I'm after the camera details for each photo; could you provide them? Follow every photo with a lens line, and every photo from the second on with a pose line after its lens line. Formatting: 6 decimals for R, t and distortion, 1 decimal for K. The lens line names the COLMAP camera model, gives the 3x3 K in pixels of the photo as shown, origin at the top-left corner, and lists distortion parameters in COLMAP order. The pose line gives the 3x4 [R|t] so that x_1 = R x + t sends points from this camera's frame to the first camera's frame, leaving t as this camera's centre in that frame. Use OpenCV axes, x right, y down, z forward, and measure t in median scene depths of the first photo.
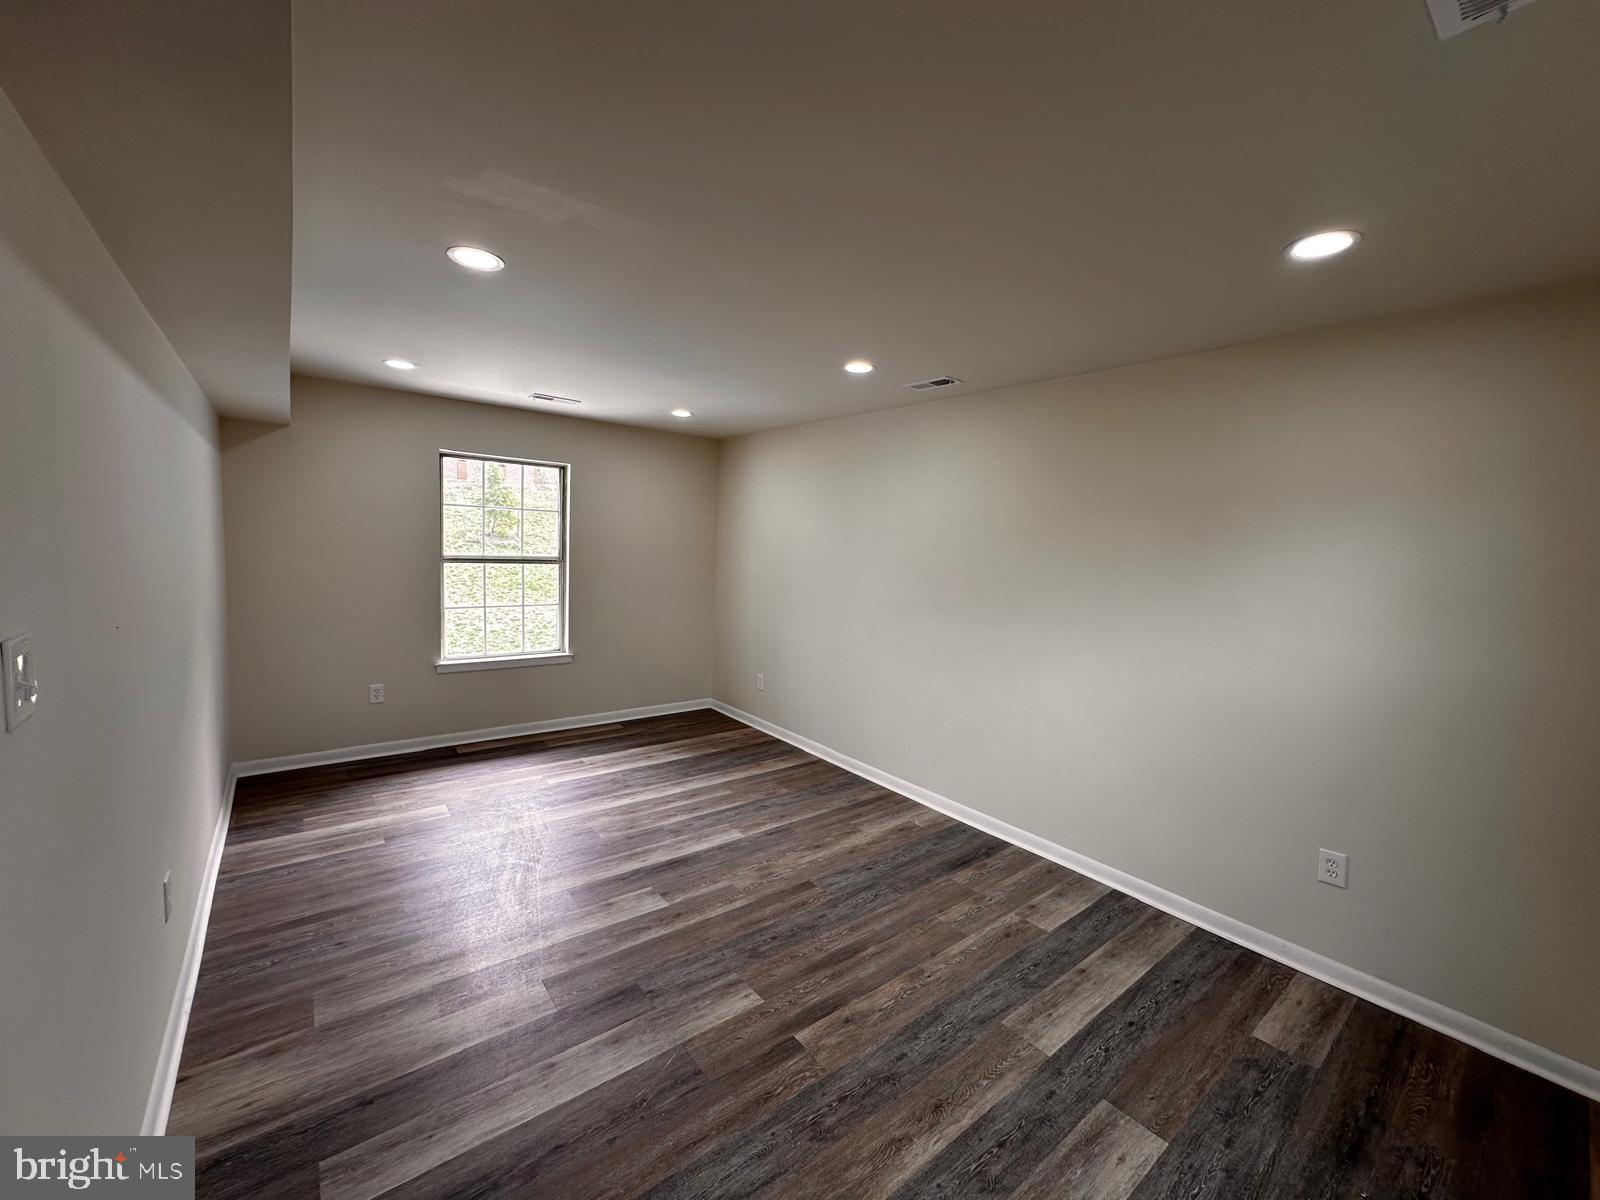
lens RADIAL K [[637.6, 0, 802.7], [0, 637.6, 598.3], [0, 0, 1]] dist [0.000808, 0.000045]
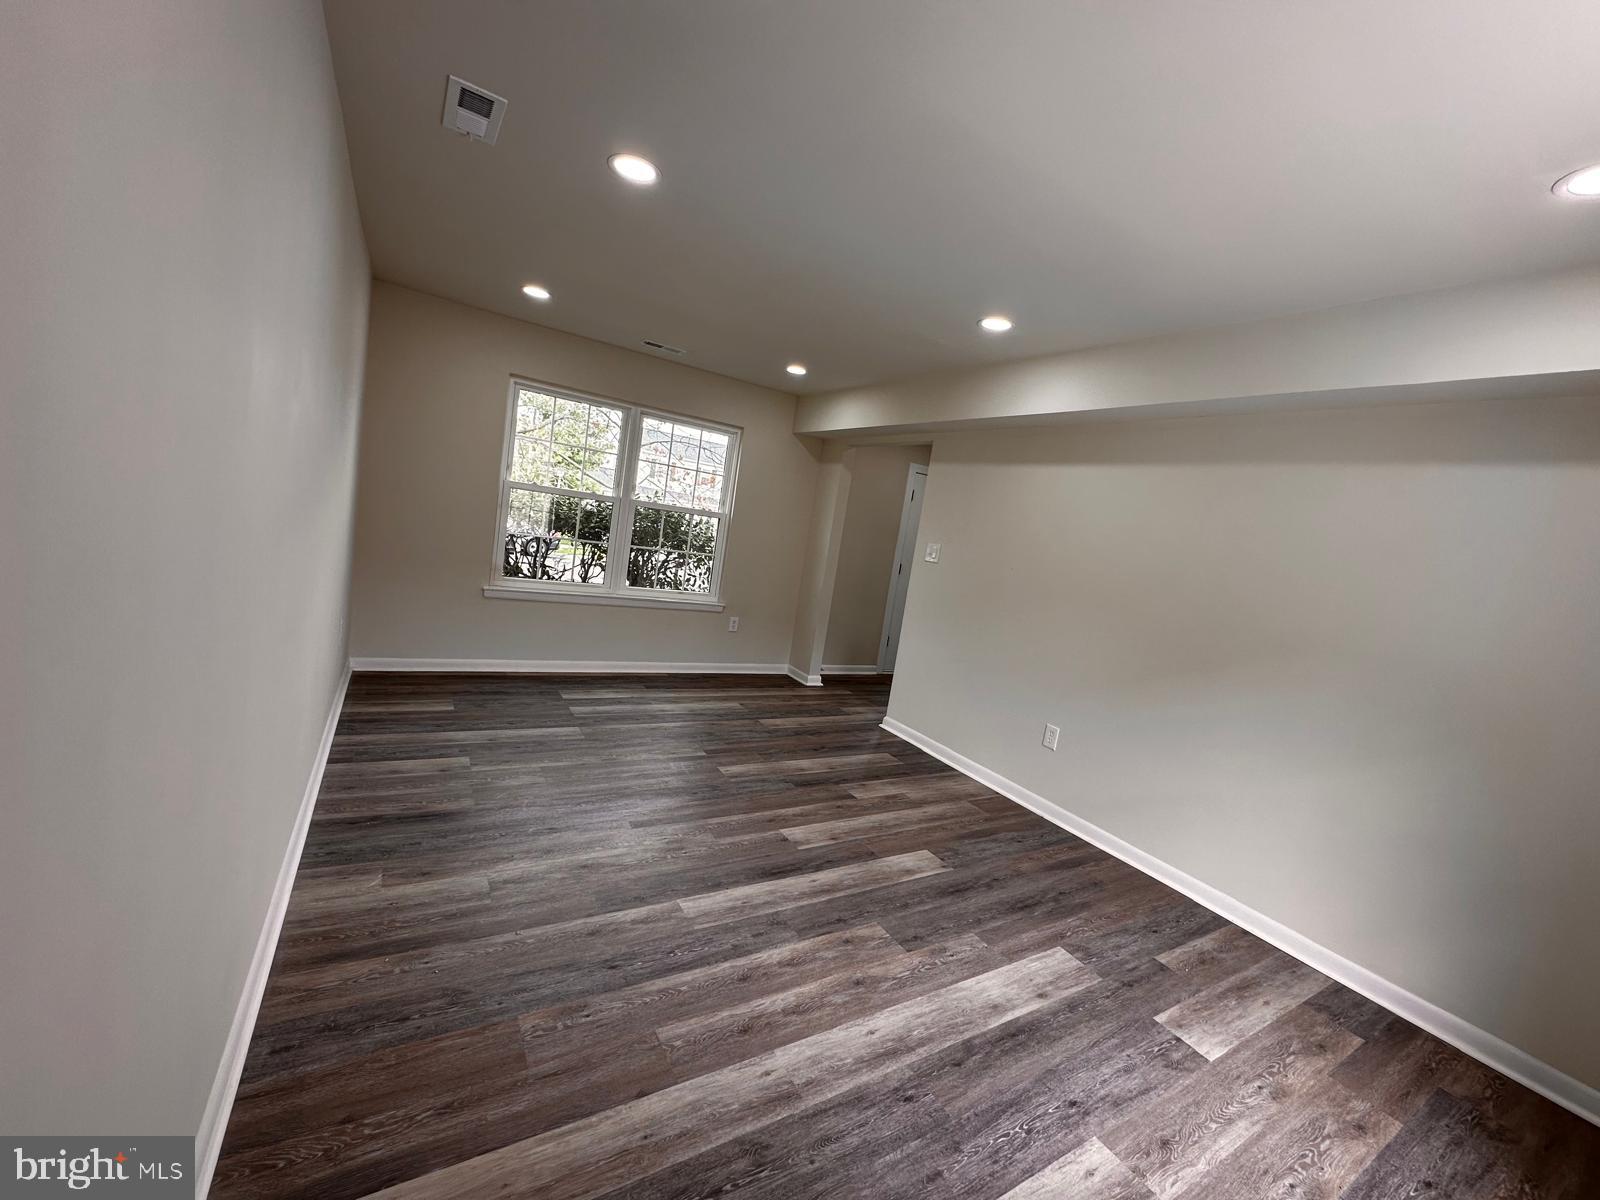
lens RADIAL K [[637.6, 0, 802.7], [0, 637.6, 598.3], [0, 0, 1]] dist [0.000808, 0.000045]
pose [[-0.973566, -0.204624, 0.101476, -0.255276], [-0.181026, 0.962199, 0.203479, -0.106648], [-0.139277, 0.179730, -0.973806, 1.813603]]
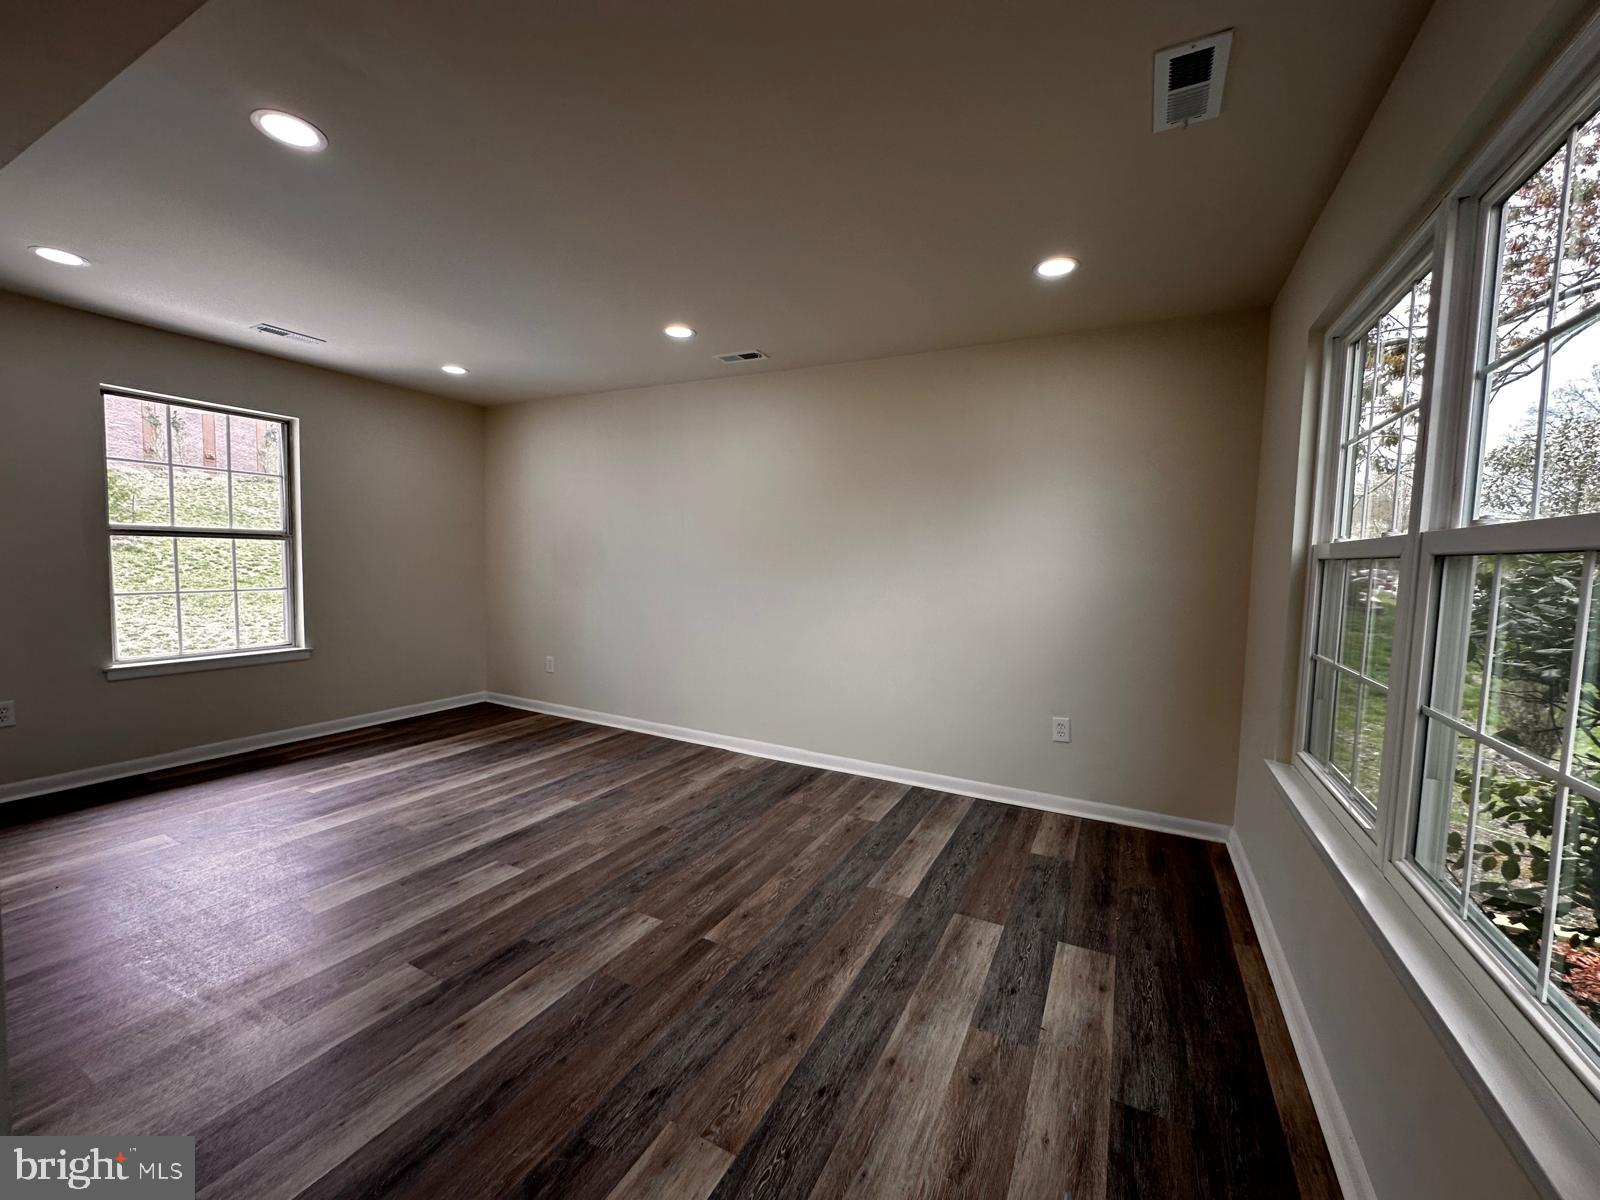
lens RADIAL K [[636.8, 0, 800.0], [0, 636.8, 600.0], [0, 0, 1]] dist [-0.001698, 0.000295]
pose [[0.914942, -0.046276, 0.400923, -0.181609], [0.048164, 0.998825, 0.005371, 0.087021], [-0.400701, 0.014396, 0.916096, -0.030194]]
